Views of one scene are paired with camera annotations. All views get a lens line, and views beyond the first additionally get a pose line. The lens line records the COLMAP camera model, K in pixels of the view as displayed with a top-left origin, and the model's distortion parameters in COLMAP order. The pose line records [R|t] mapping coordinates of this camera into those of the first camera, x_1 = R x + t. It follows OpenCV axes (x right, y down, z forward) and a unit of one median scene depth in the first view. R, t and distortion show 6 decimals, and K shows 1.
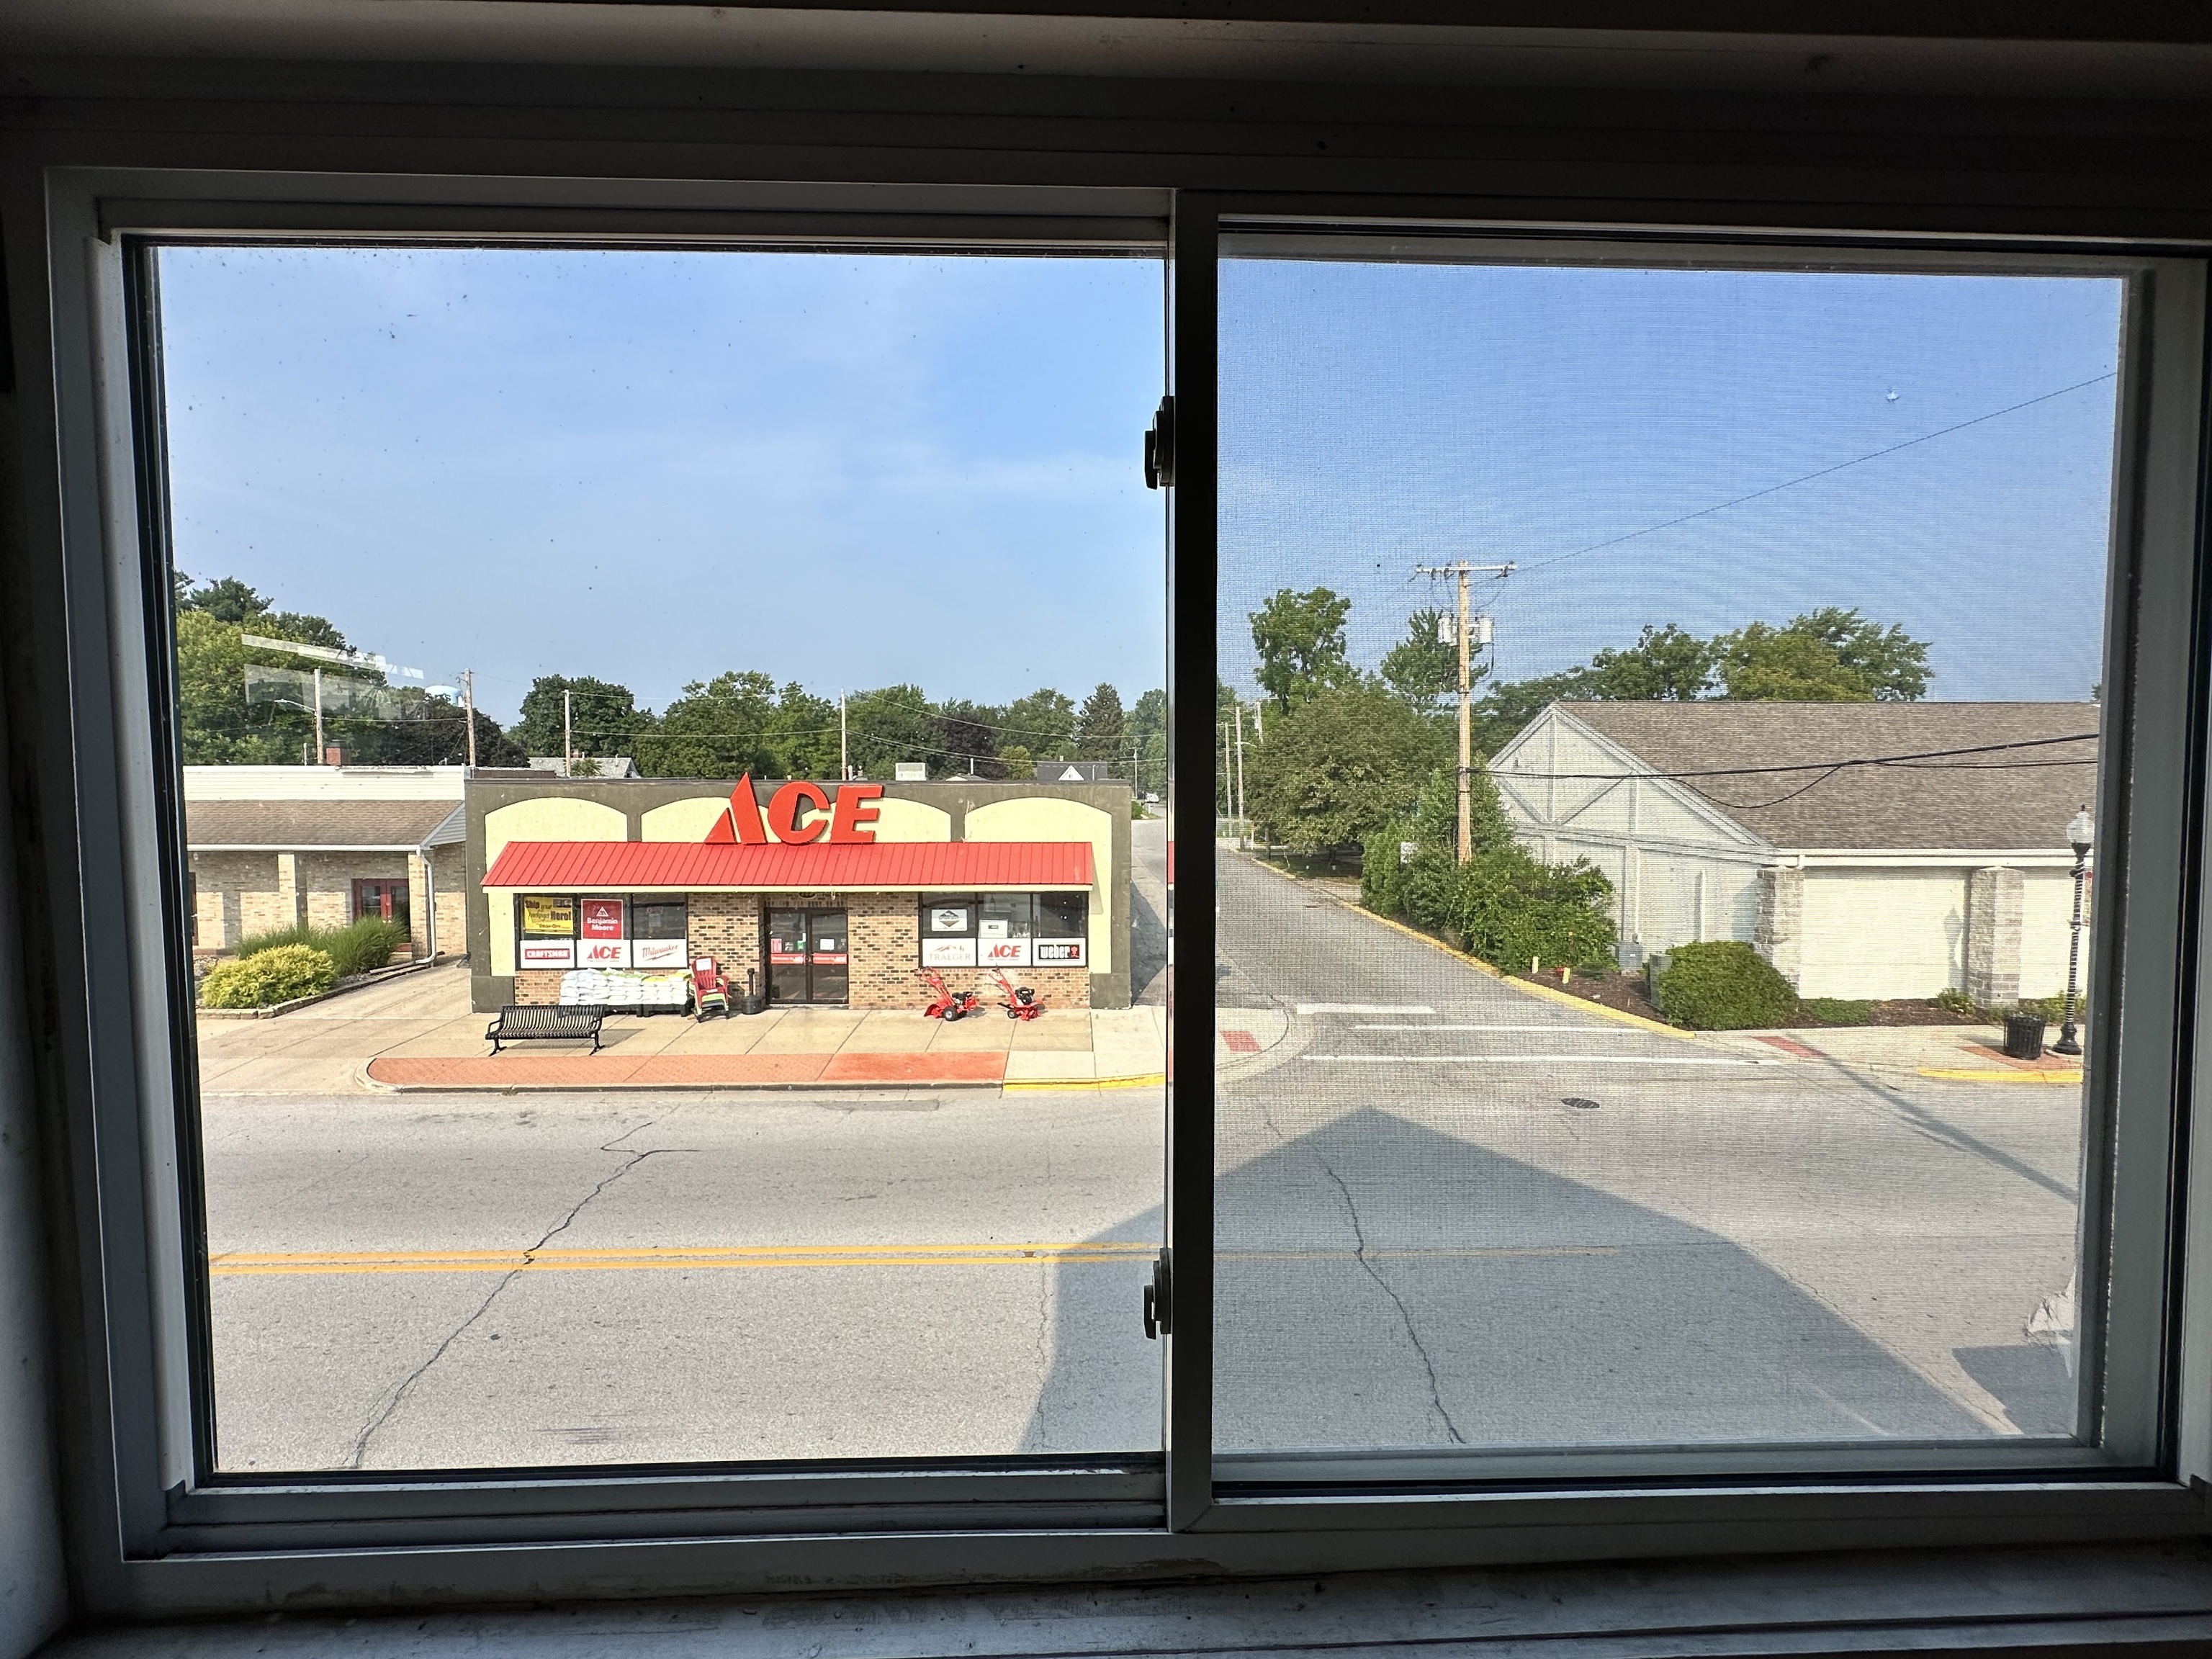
lens RADIAL K [[1012.1, 0, 1103.8], [0, 1012.1, 829.7], [0, 0, 1]] dist [0.000518, -0.001081]
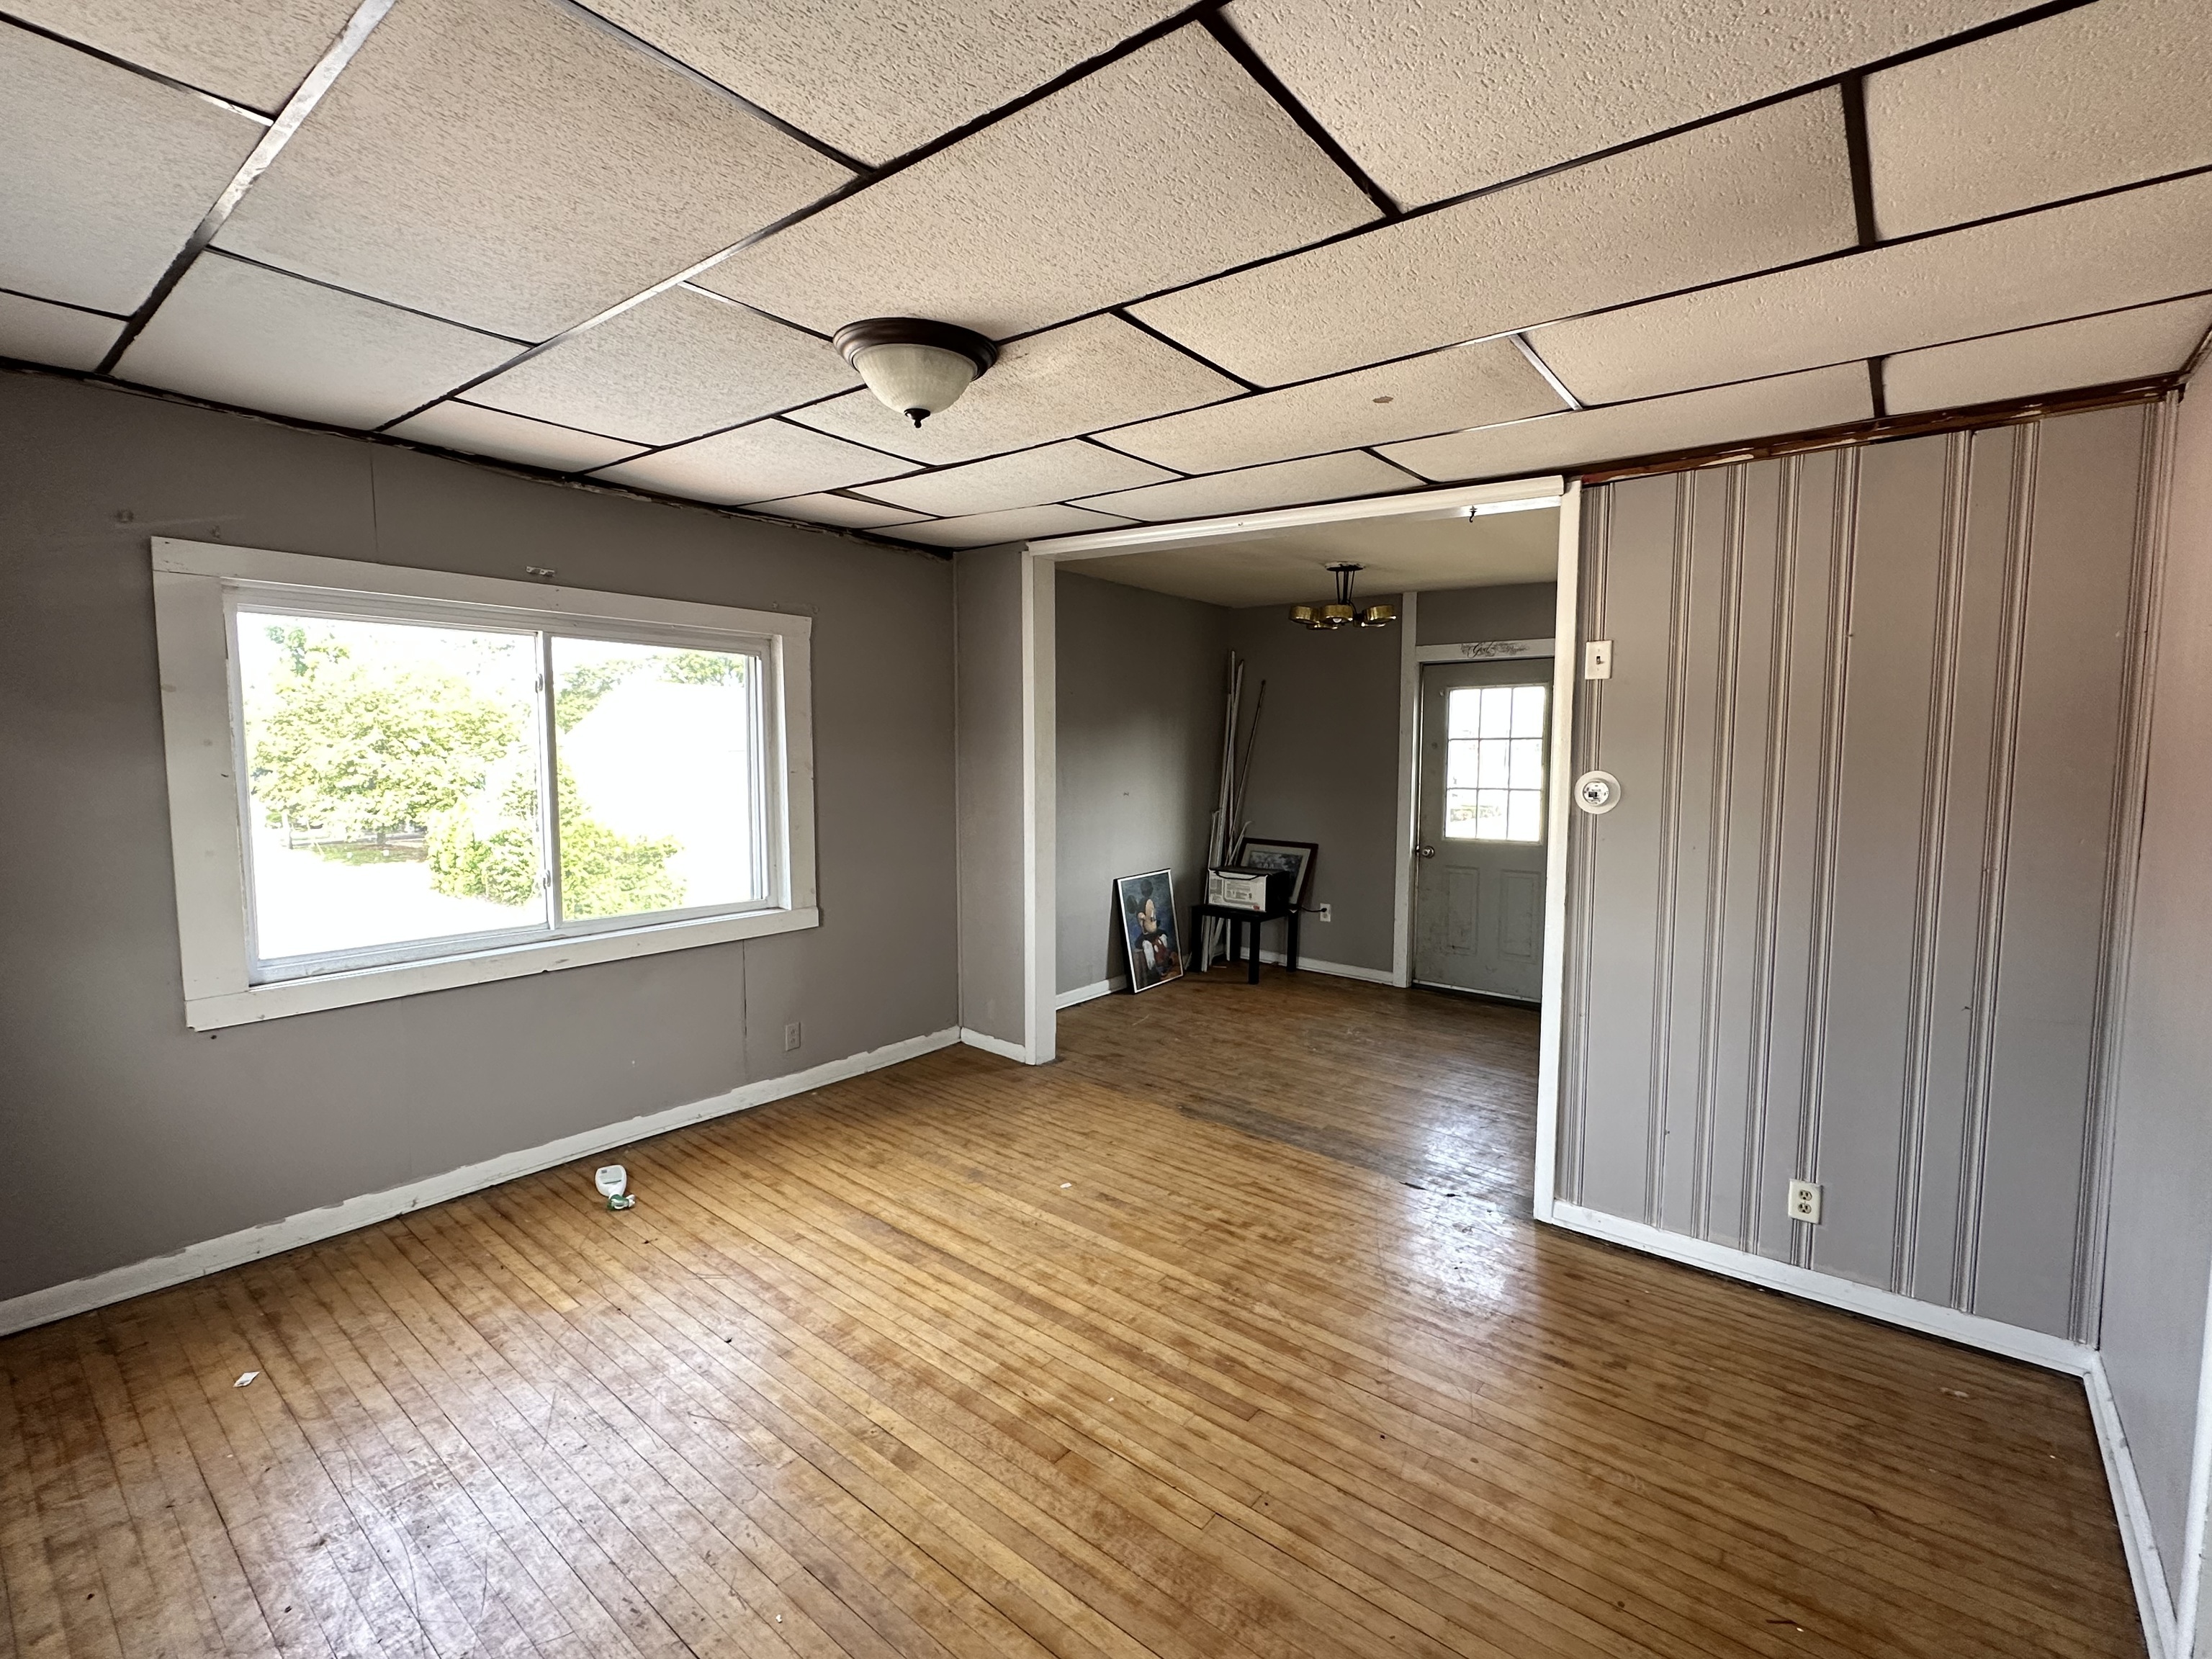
lens RADIAL K [[1012.1, 0, 1105.9], [0, 1012.1, 834.2], [0, 0, 1]] dist [0.000518, -0.001081]
pose [[0.656058, -0.055209, 0.752689, -0.030504], [0.033008, 0.998465, 0.044466, 0.003231], [-0.753988, -0.004327, 0.656873, -0.069992]]
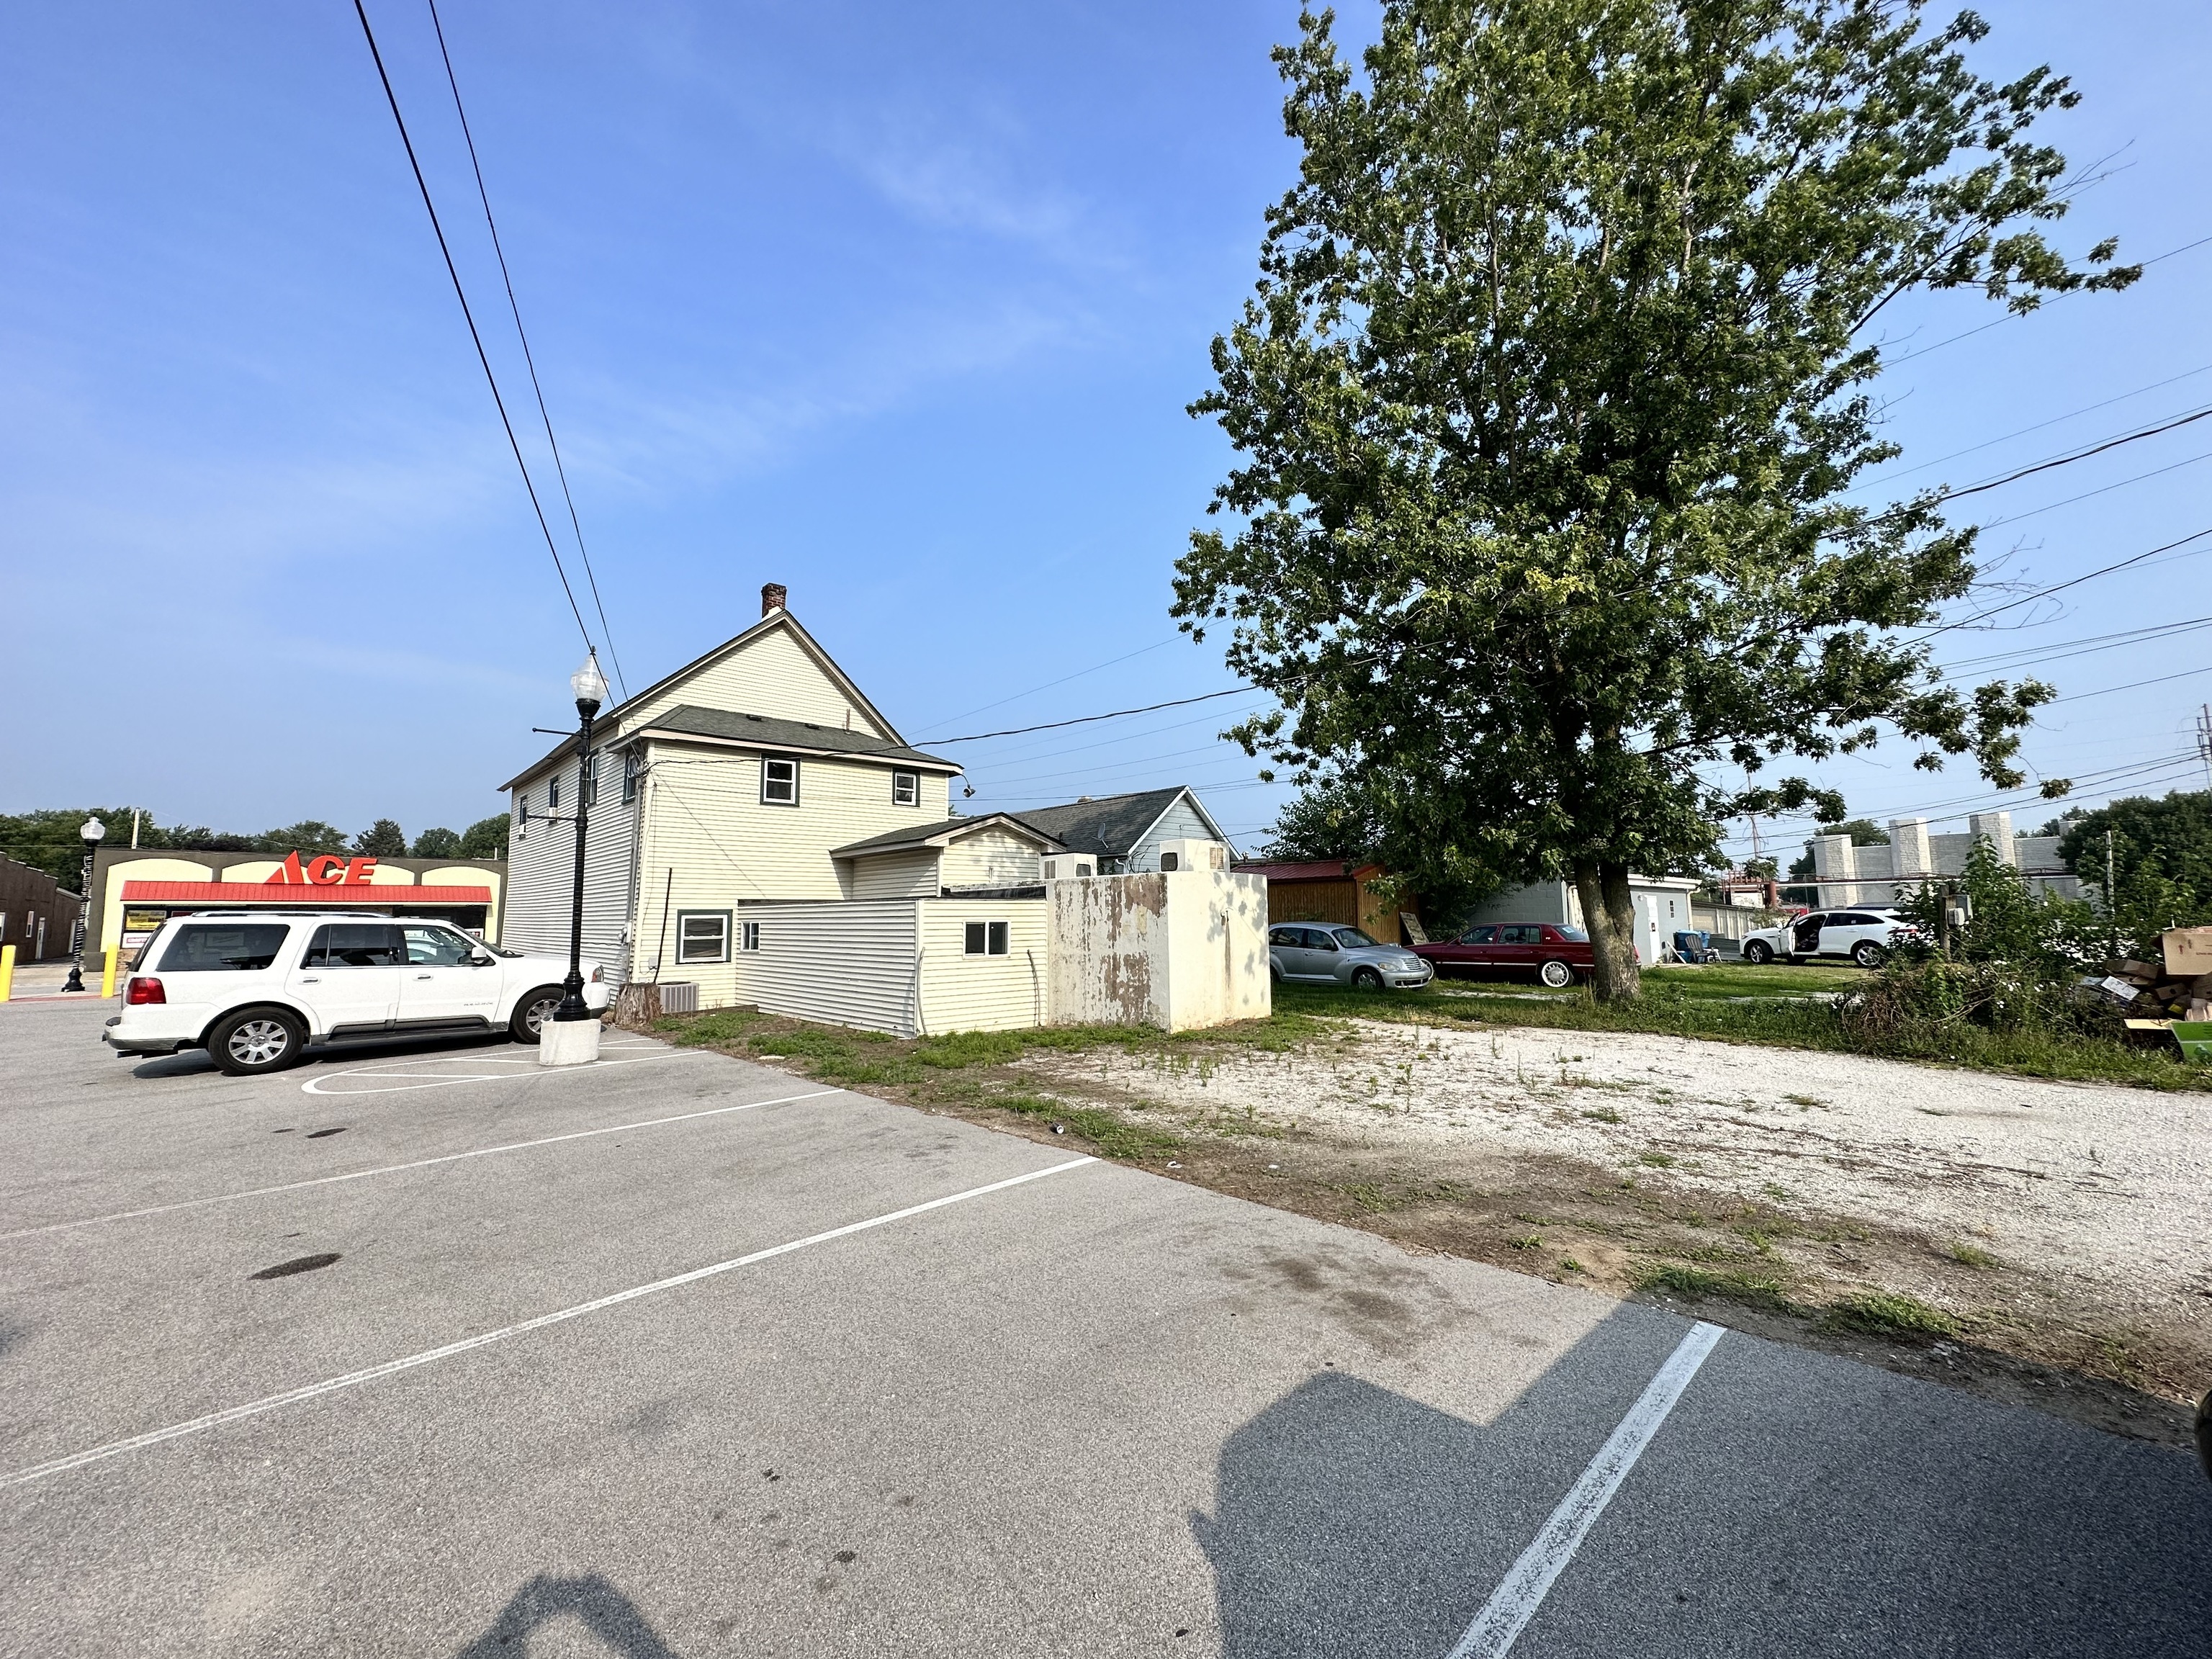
lens RADIAL K [[879.7, 0, 1111.1], [0, 879.7, 828.1], [0, 0, 1]] dist [-0.001455, -0.000151]
pose [[0.750449, 0.061439, 0.658067, -0.165946], [0.043967, 0.988824, -0.142459, 0.136714], [-0.659464, 0.135841, 0.739360, -0.871600]]
